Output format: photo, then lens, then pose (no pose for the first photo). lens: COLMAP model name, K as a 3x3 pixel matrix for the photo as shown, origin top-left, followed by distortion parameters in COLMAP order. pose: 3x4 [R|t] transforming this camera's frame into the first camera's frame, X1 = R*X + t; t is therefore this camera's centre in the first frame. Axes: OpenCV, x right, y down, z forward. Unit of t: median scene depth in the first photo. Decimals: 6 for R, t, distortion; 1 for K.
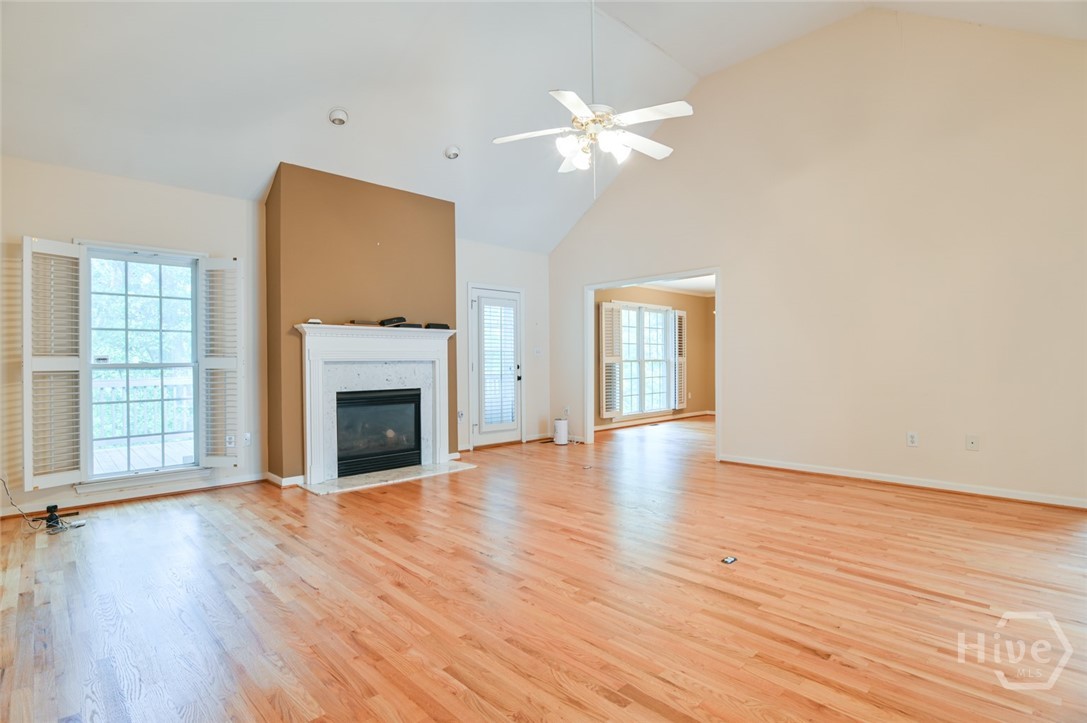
lens RADIAL K [[532.1, 0, 543.5], [0, 532.1, 361.5], [0, 0, 1]] dist [-0.019081, -0.000982]
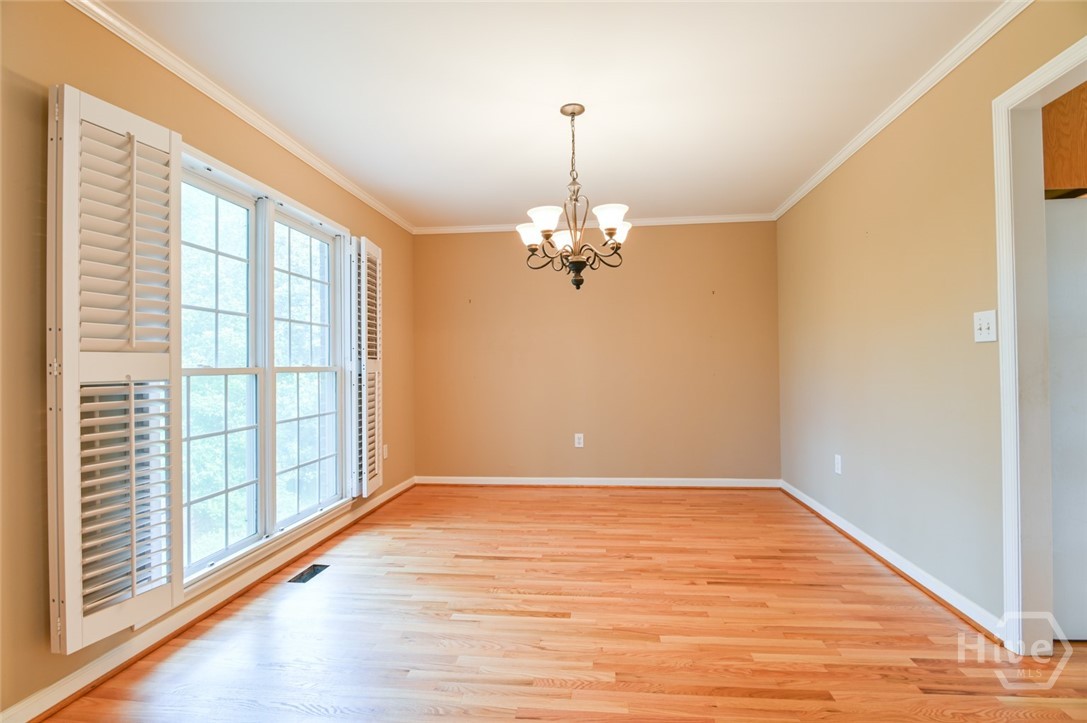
lens RADIAL K [[532.1, 0, 543.5], [0, 532.1, 361.5], [0, 0, 1]] dist [-0.019081, -0.000982]
pose [[0.771878, 0.004840, 0.635752, 0.195052], [0.006004, 0.999871, -0.014902, -0.001811], [-0.635743, 0.015320, 0.771749, 1.125652]]
